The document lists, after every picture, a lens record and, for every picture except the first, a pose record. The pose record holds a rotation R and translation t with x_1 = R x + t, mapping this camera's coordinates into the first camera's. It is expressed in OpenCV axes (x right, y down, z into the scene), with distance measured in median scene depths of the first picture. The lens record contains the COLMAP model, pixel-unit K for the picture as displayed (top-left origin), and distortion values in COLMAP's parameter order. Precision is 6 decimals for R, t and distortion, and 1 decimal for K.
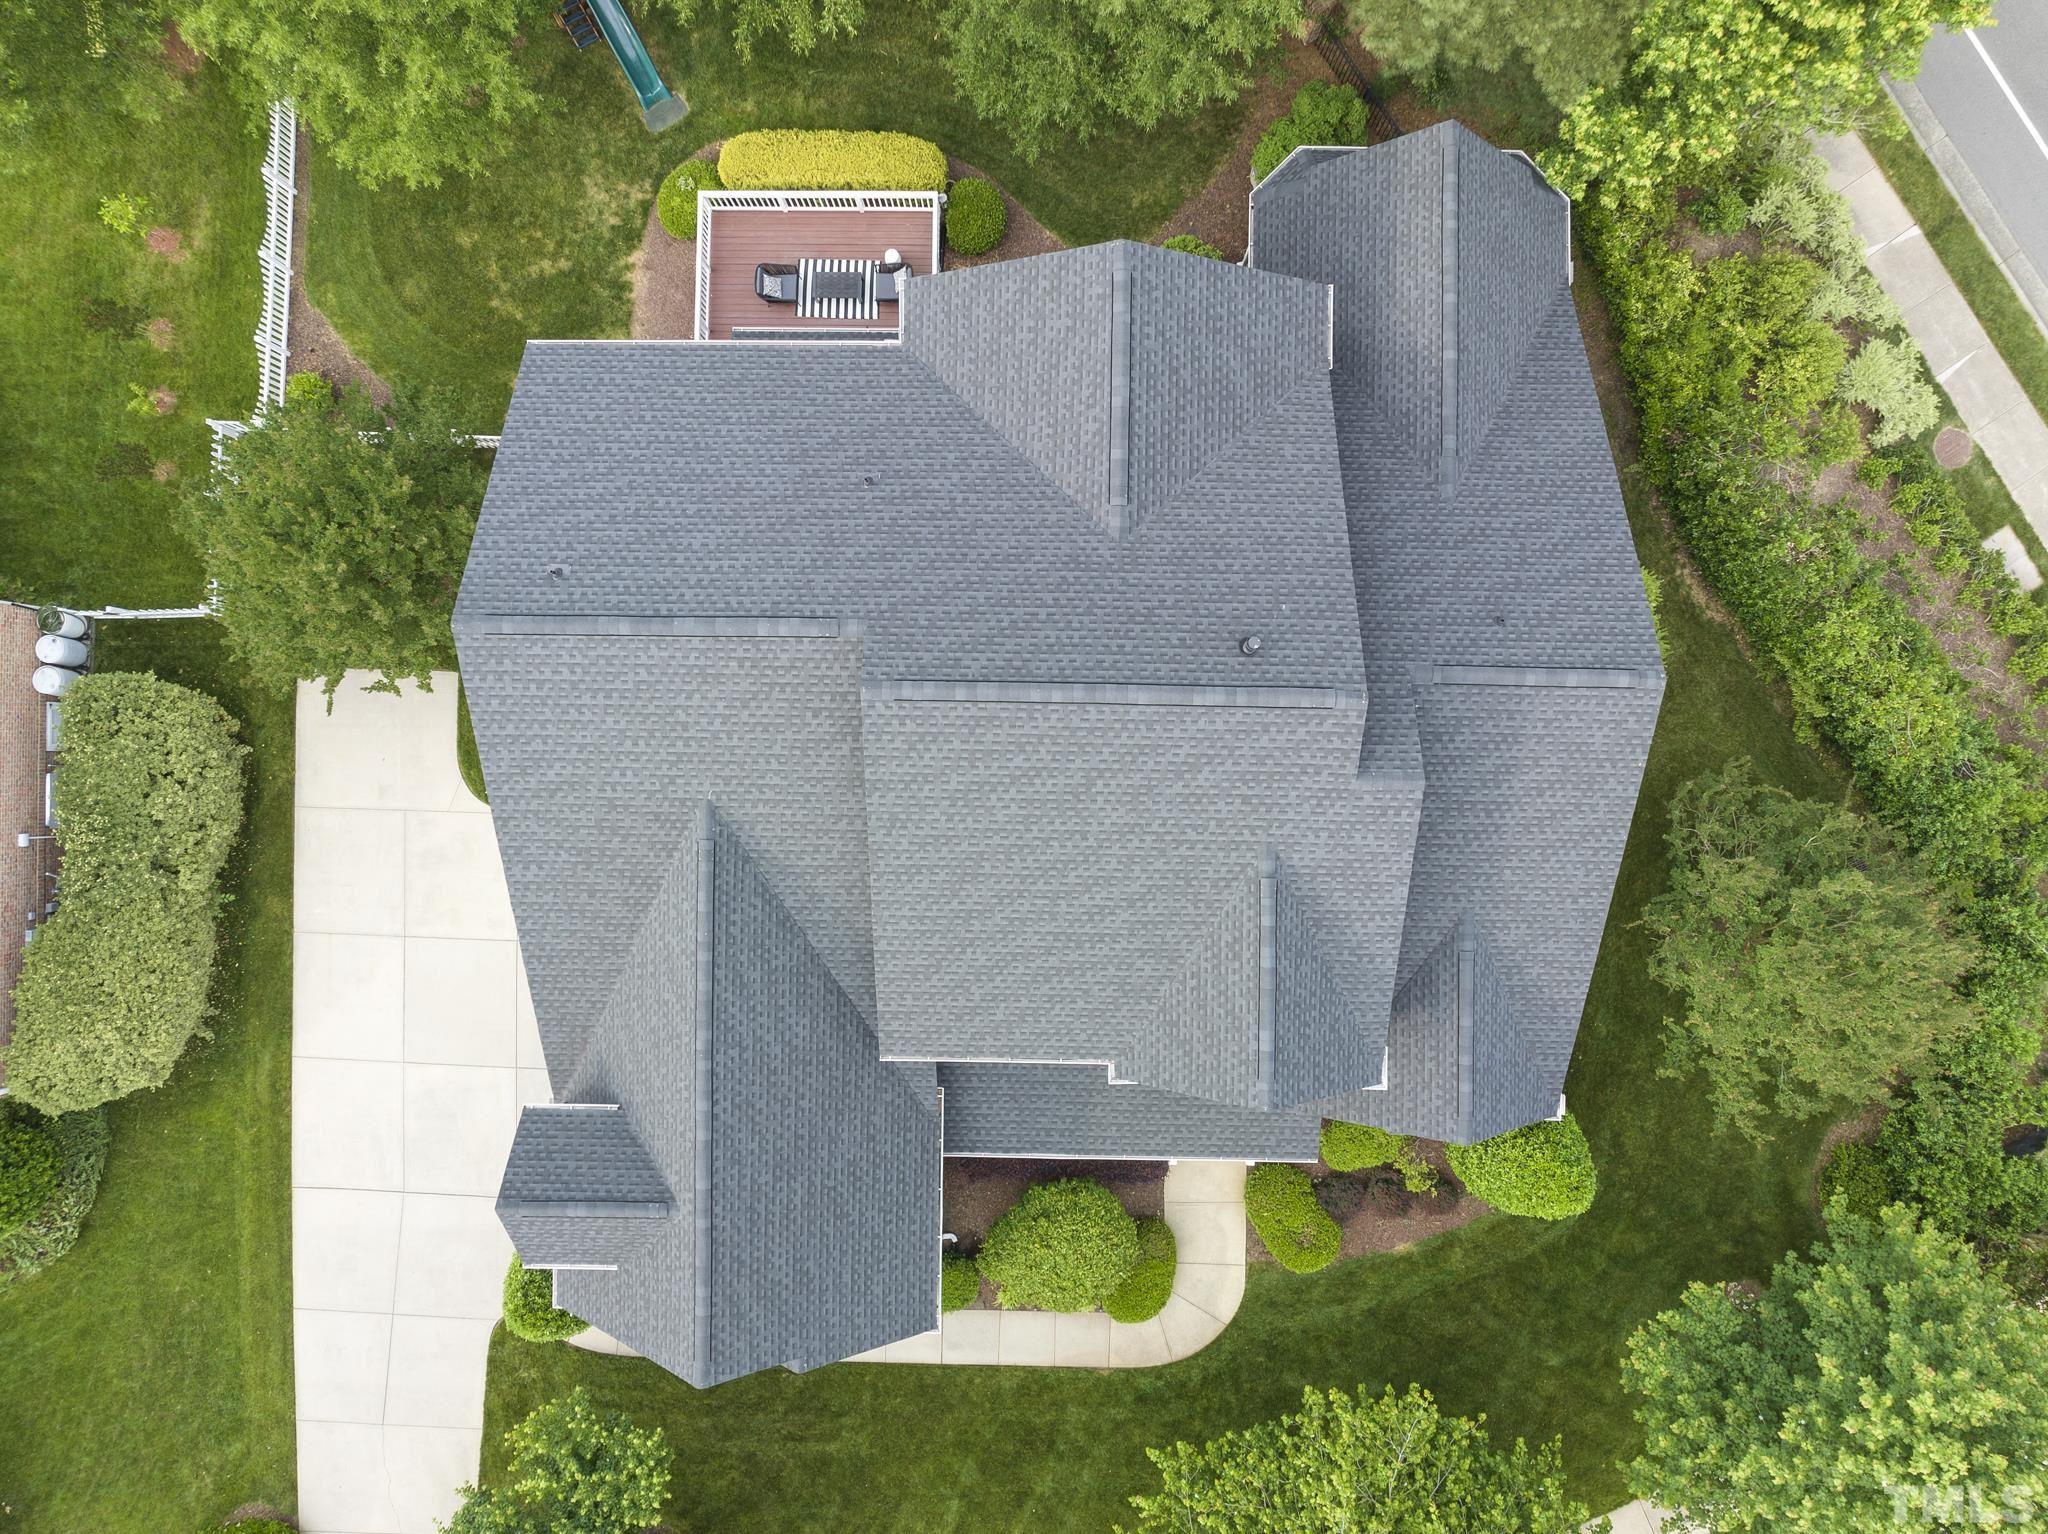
lens RADIAL K [[1421.2, 0, 1027.1], [0, 1421.2, 762.4], [0, 0, 1]] dist [-0.023390, -0.001751]
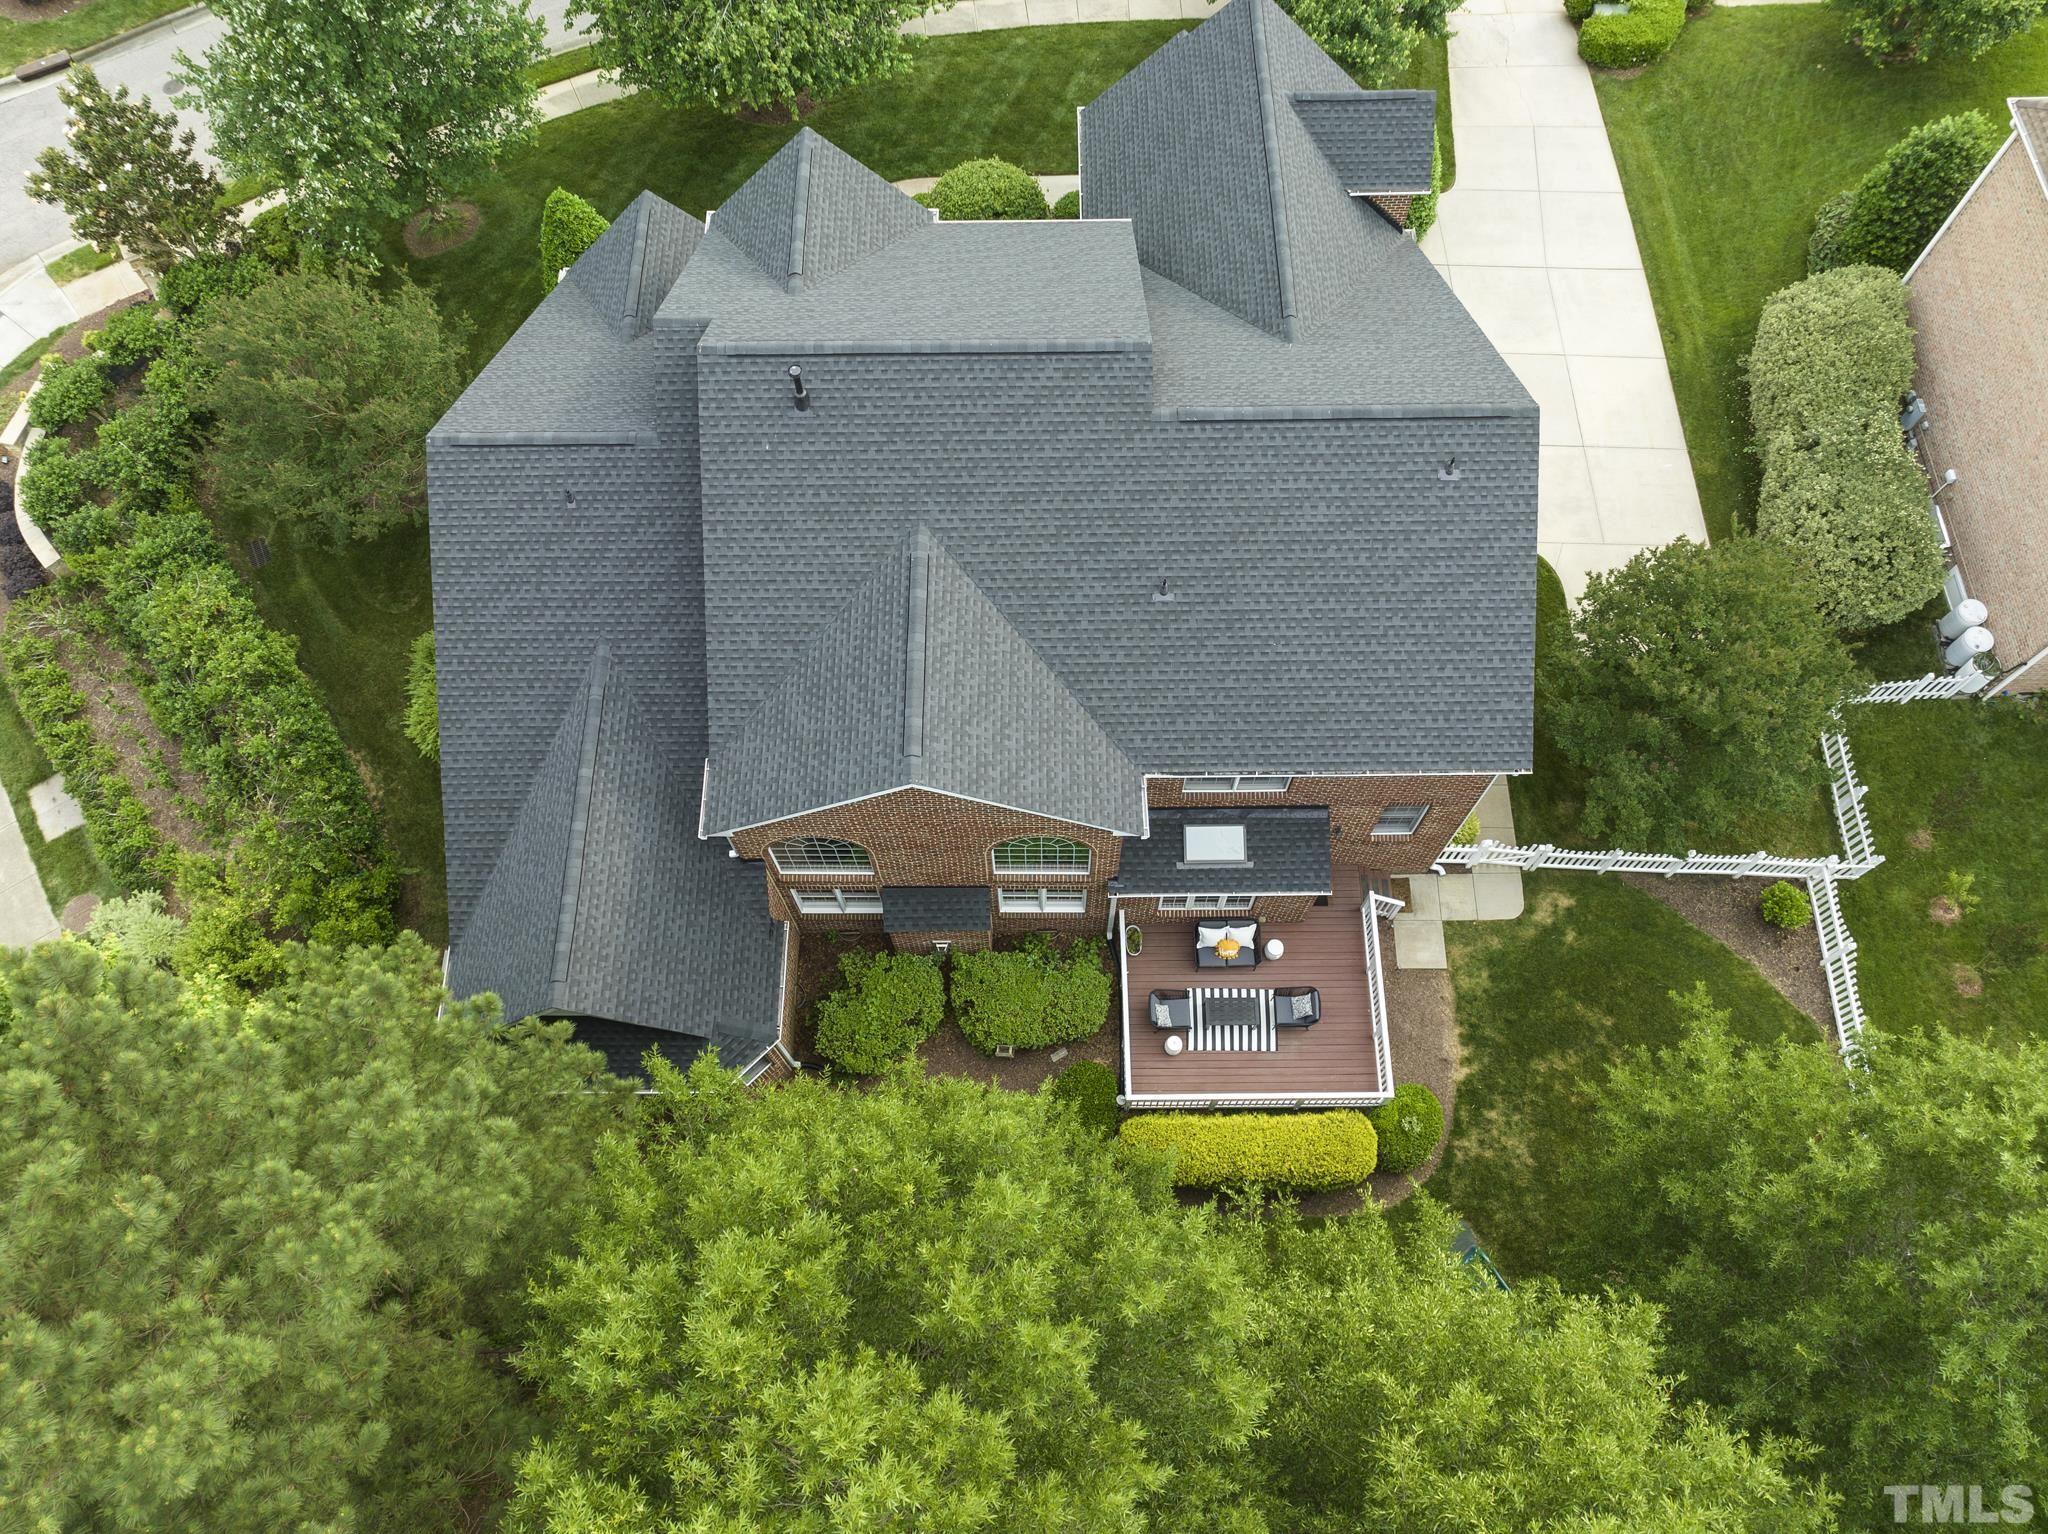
lens RADIAL K [[1421.2, 0, 1027.1], [0, 1421.2, 762.4], [0, 0, 1]] dist [-0.023390, -0.001751]
pose [[-0.999430, 0.027067, 0.020162, -0.023759], [-0.016480, -0.912690, 0.408321, -0.571567], [0.029454, 0.407756, 0.912616, 0.086575]]
